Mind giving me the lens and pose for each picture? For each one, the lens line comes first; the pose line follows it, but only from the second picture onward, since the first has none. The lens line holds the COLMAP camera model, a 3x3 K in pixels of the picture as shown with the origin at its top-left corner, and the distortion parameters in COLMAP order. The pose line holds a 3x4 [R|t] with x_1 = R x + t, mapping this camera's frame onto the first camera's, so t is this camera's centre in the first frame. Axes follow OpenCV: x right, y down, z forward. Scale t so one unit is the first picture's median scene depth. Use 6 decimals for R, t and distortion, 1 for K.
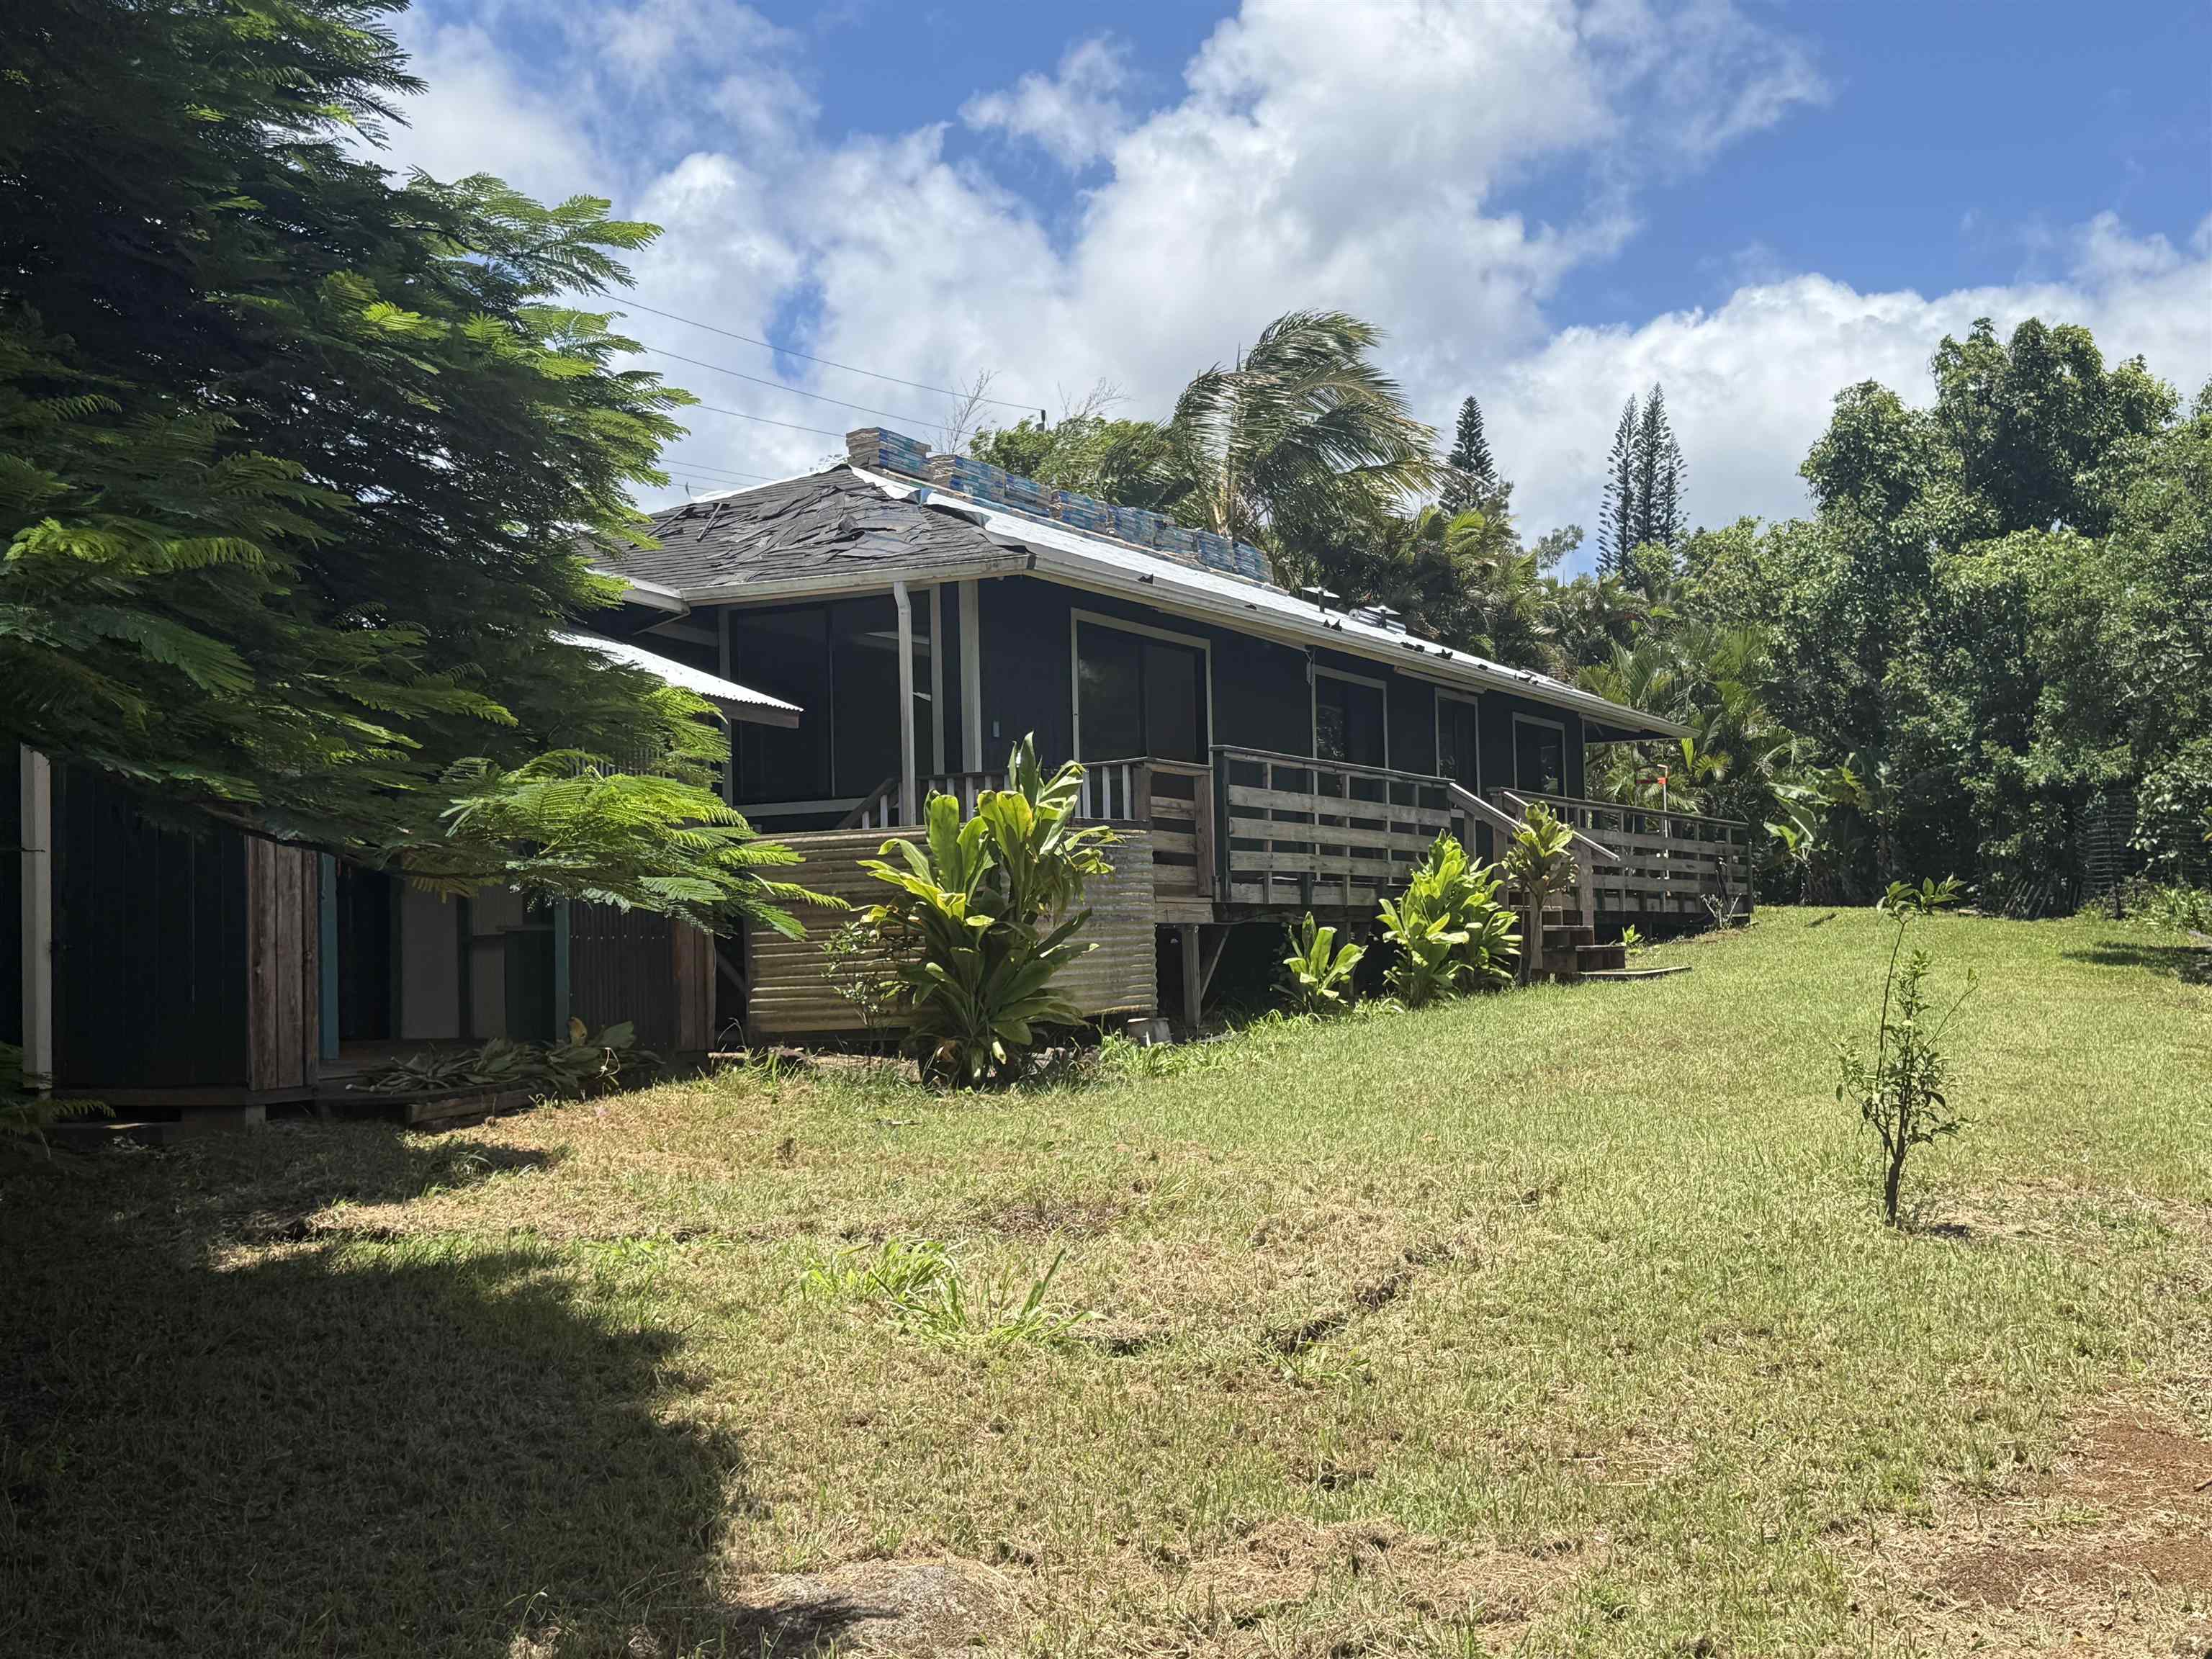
lens RADIAL K [[2595.5, 0, 1105.6], [0, 2595.5, 829.8], [0, 0, 1]] dist [0.071088, 0.000000]
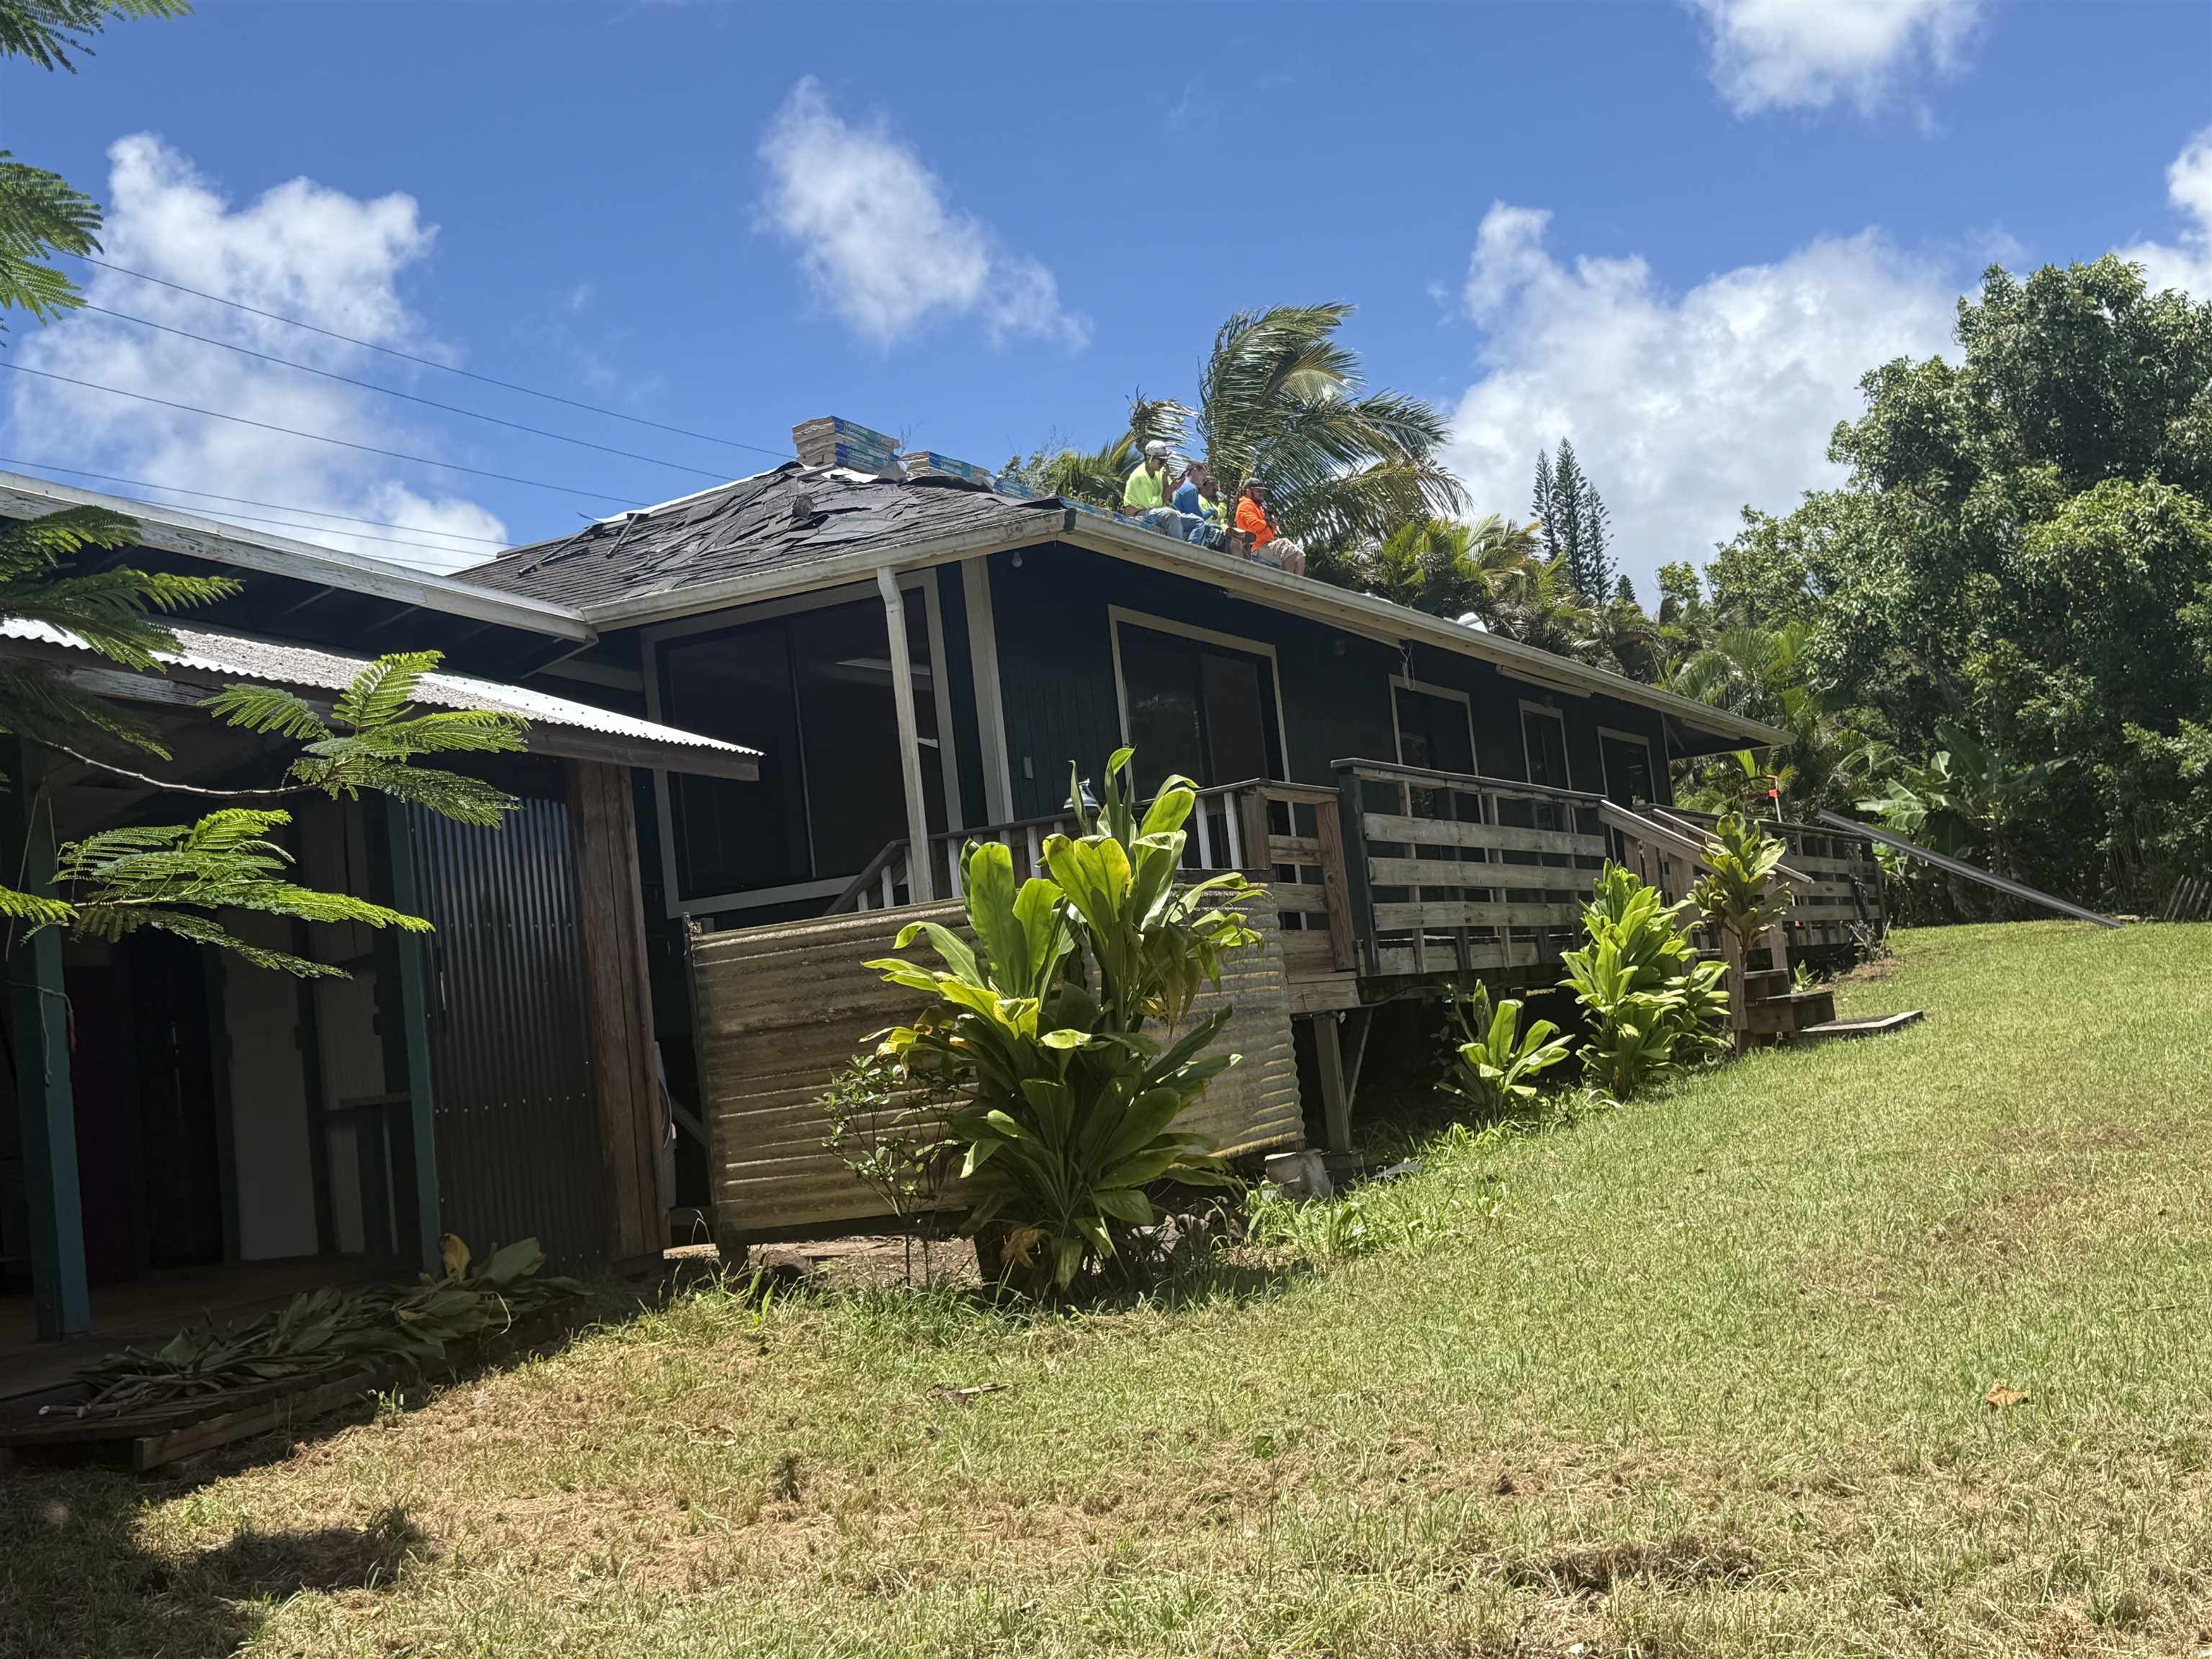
lens RADIAL K [[2439.8, 0, 1094.9], [0, 2439.8, 823.7], [0, 0, 1]] dist [0.144335, 0.000000]
pose [[0.996590, -0.080747, 0.016951, -0.037874], [0.081313, 0.996041, -0.035913, 0.003891], [-0.013984, 0.037169, 0.999211, 0.320502]]
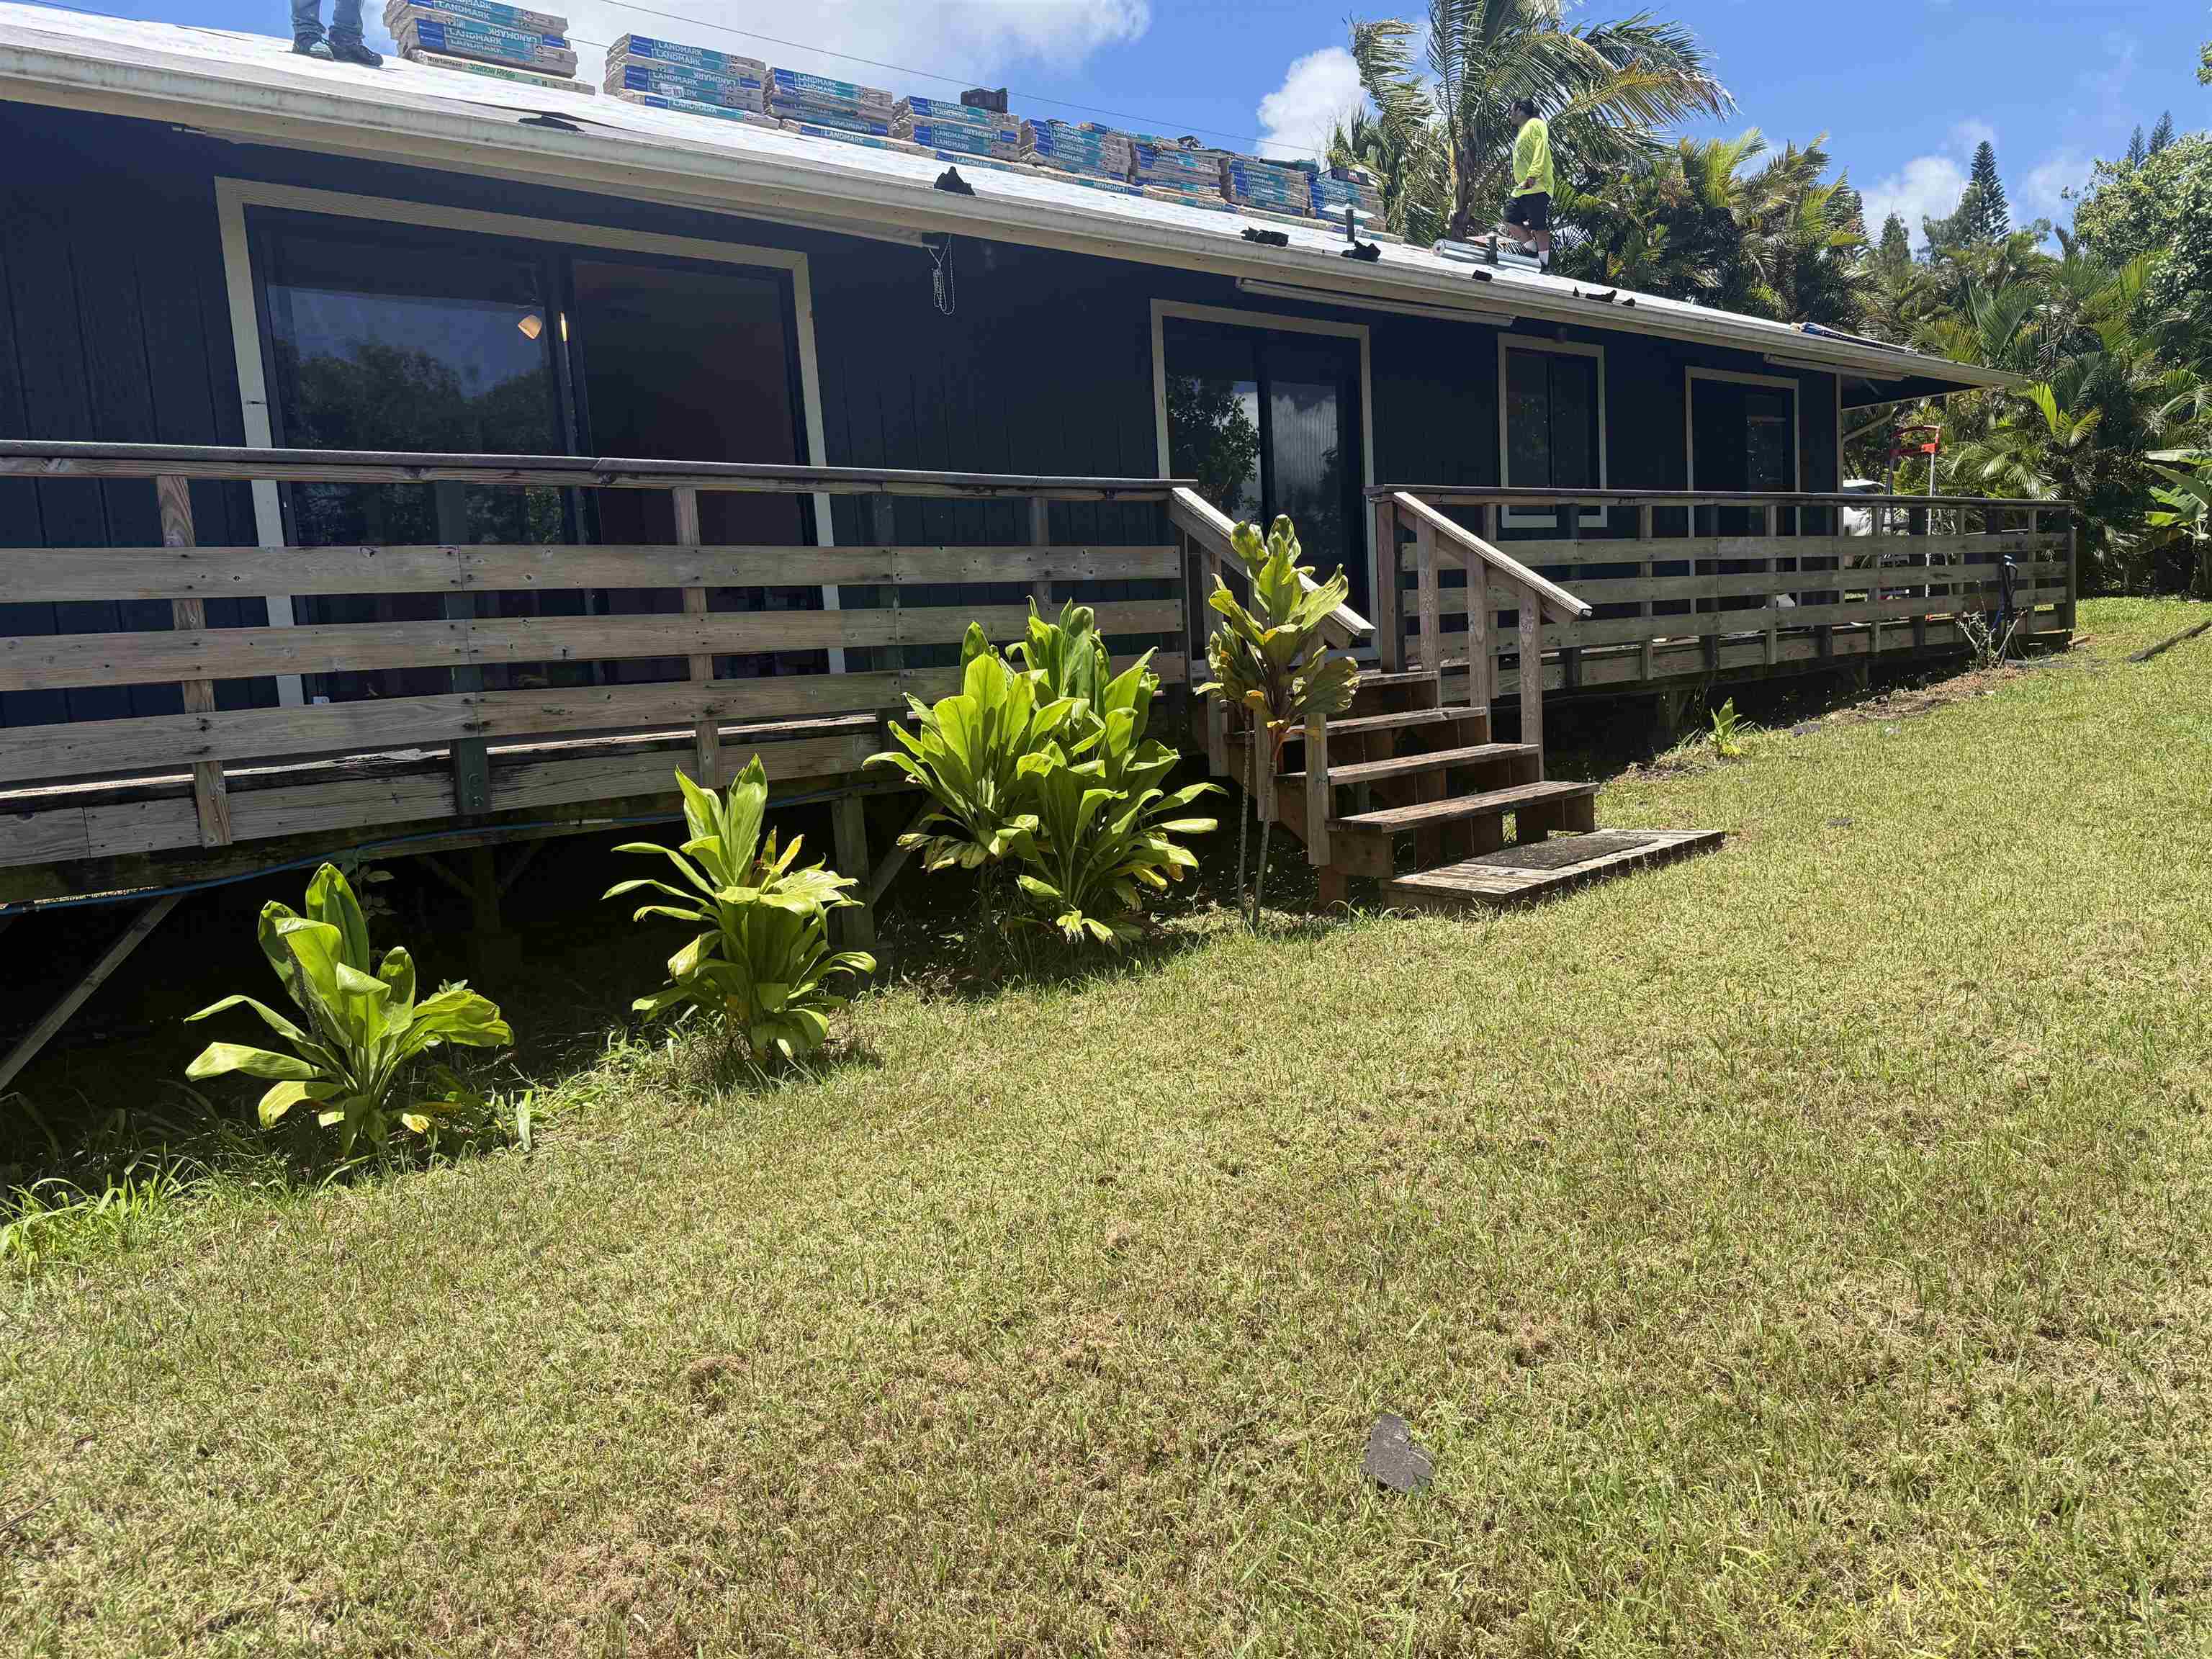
lens RADIAL K [[1539.4, 0, 1108.3], [0, 1539.4, 851.3], [0, 0, 1]] dist [0.070709, -0.100053]
pose [[0.925945, 0.014288, -0.377388, 0.278762], [0.061135, 0.980433, 0.187118, -0.006962], [0.372677, -0.196332, 0.906954, 0.851578]]
